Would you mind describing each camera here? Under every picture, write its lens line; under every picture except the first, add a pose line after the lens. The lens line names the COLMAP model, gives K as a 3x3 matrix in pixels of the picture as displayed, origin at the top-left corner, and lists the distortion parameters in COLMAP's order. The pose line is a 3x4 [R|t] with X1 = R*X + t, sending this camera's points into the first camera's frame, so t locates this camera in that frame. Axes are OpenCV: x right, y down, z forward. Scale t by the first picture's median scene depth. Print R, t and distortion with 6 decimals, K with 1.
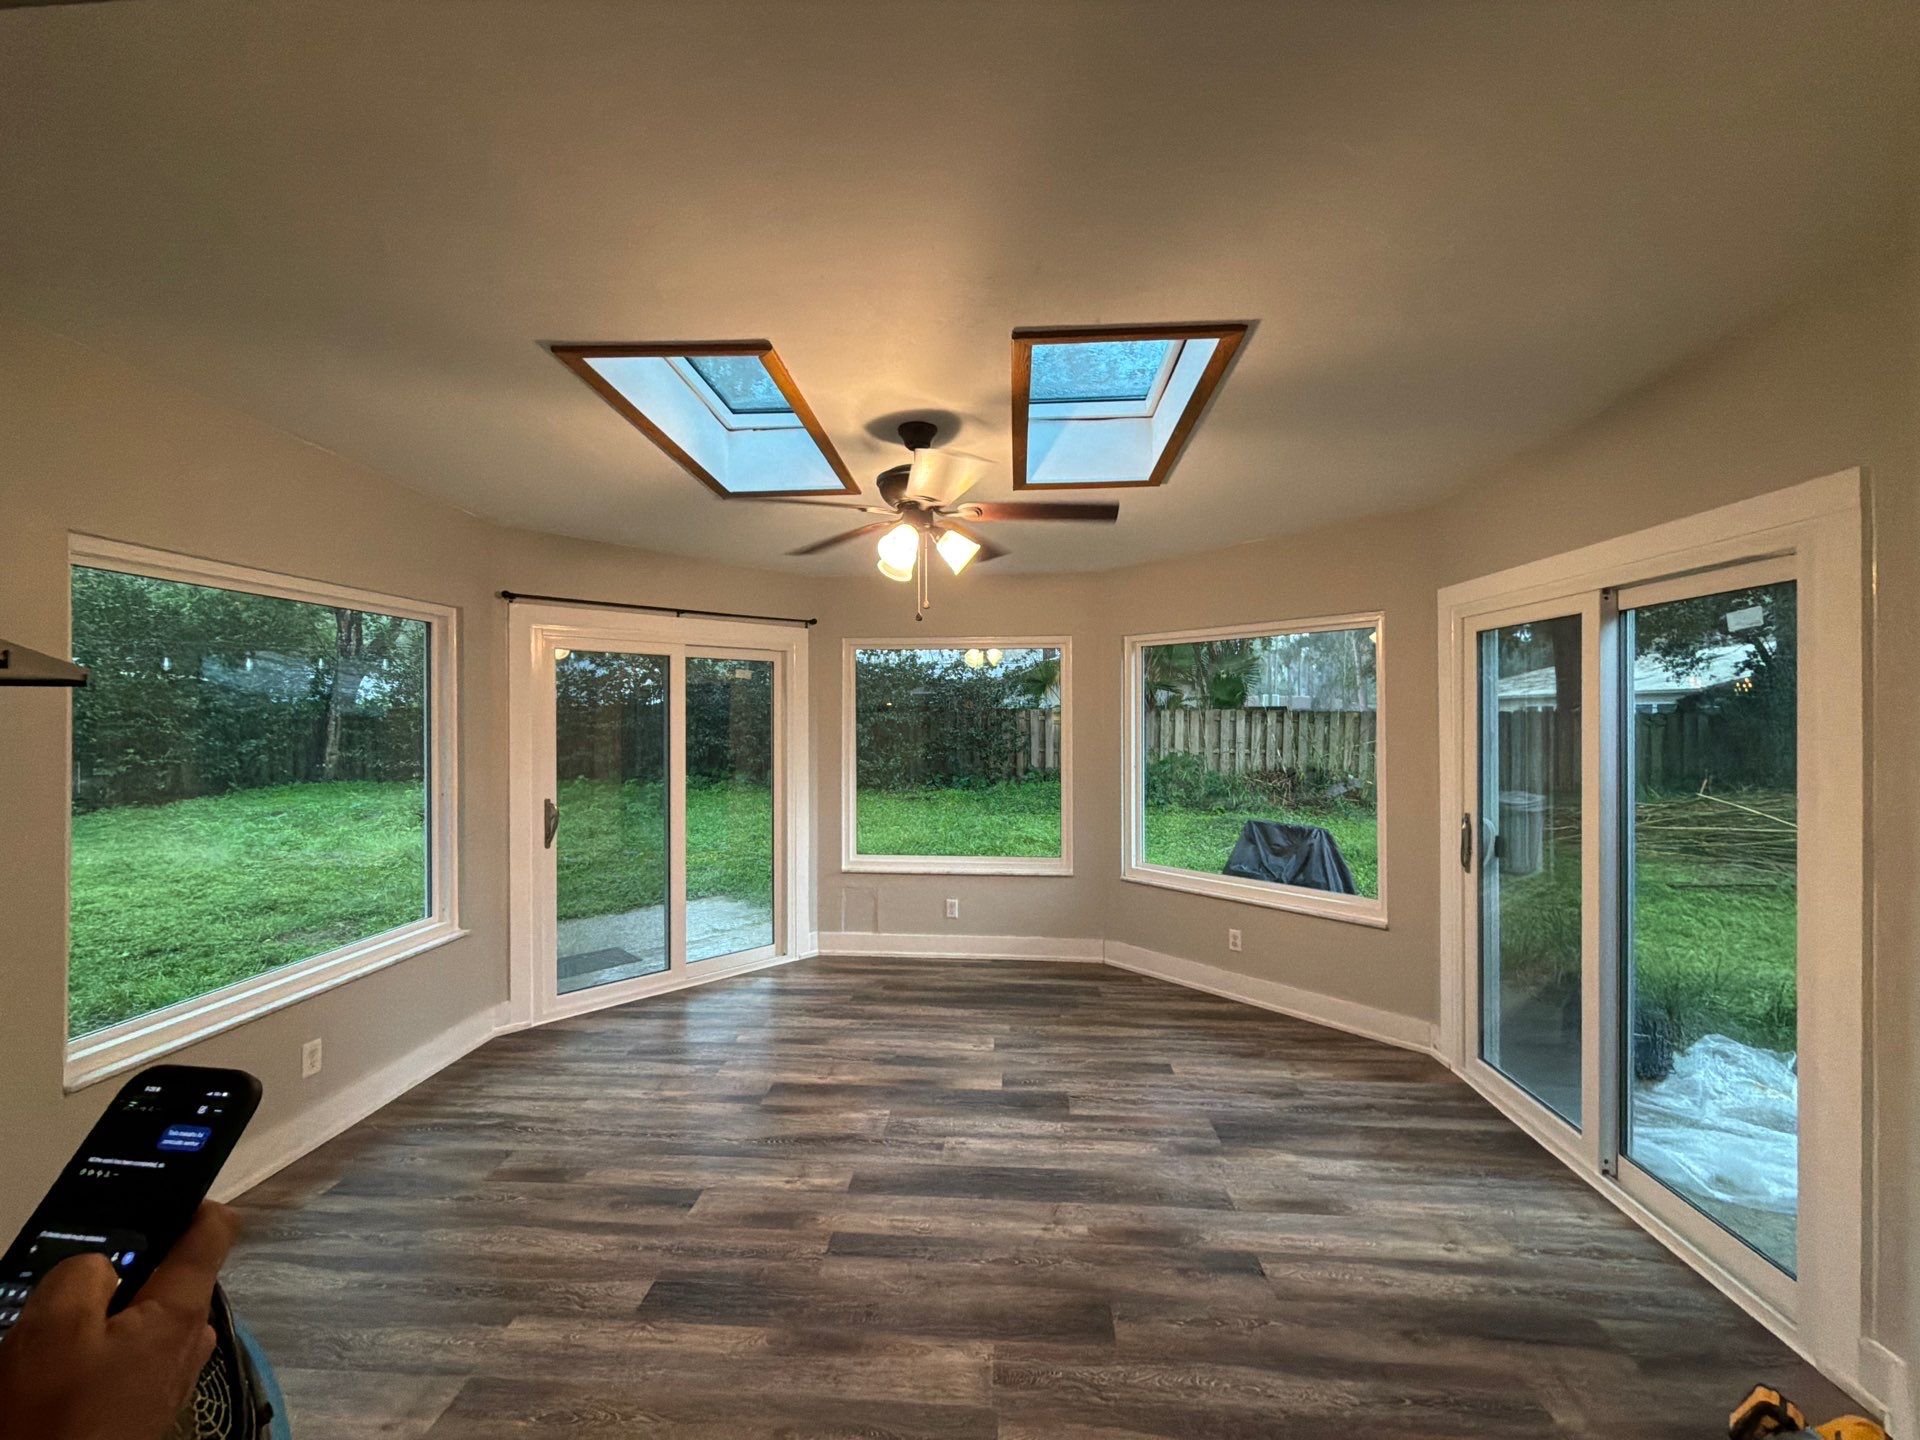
lens RADIAL K [[762.7, 0, 960.0], [0, 762.7, 720.0], [0, 0, 1]] dist [0.000877, 0.000066]
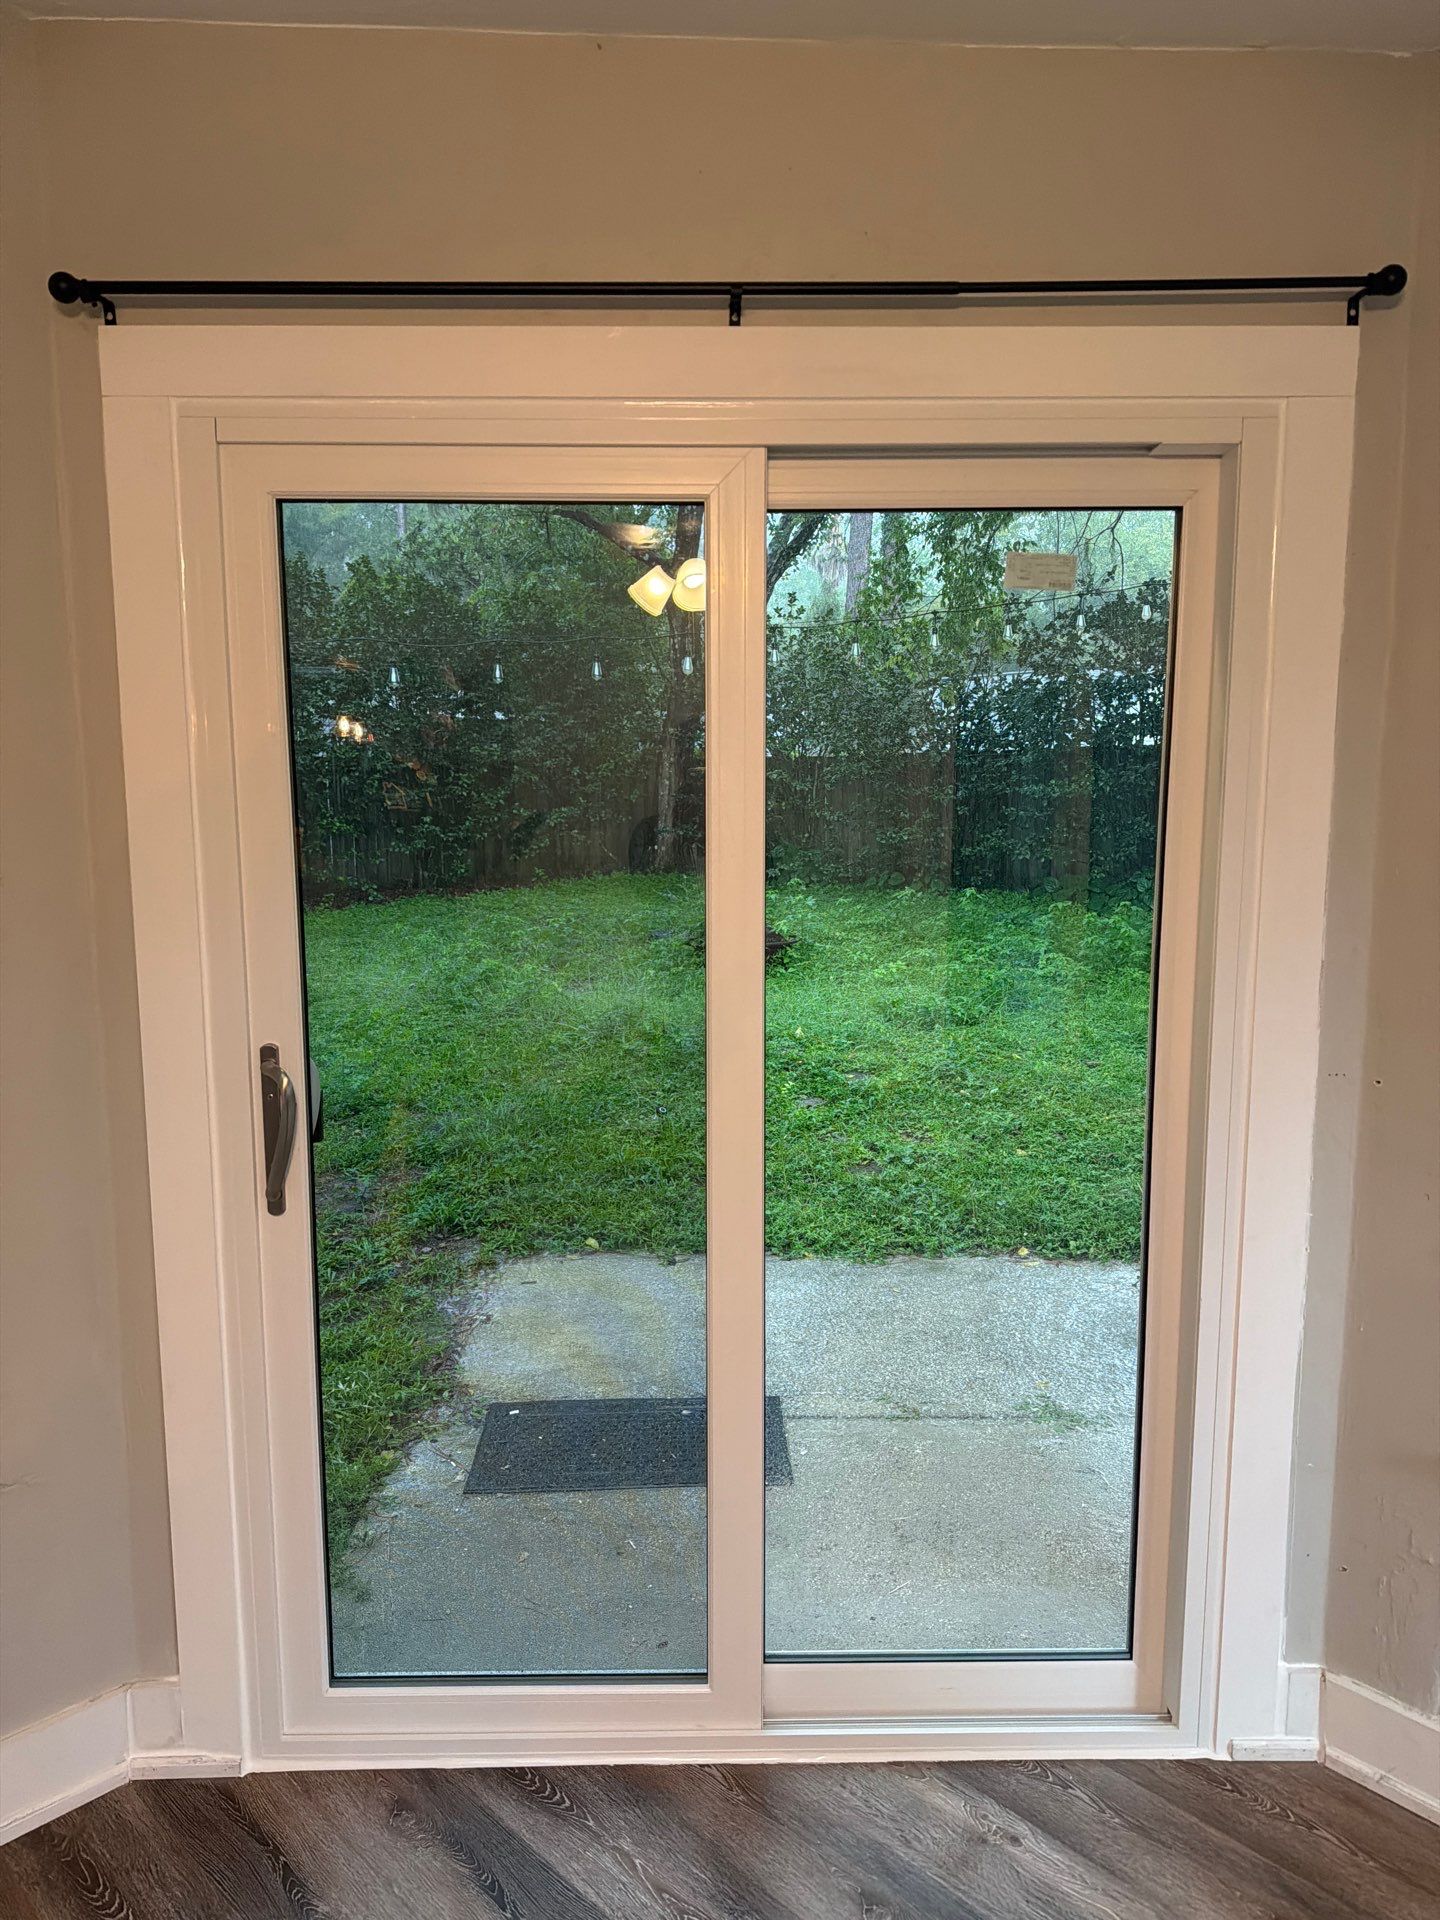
lens RADIAL K [[1332.2, 0, 724.0], [0, 1332.2, 968.5], [0, 0, 1]] dist [0.121486, -0.198677]
pose [[0.745227, 0.096409, -0.659805, -0.096708], [-0.003535, 0.990050, 0.140671, 0.003764], [0.666802, -0.102499, 0.738153, 0.831002]]
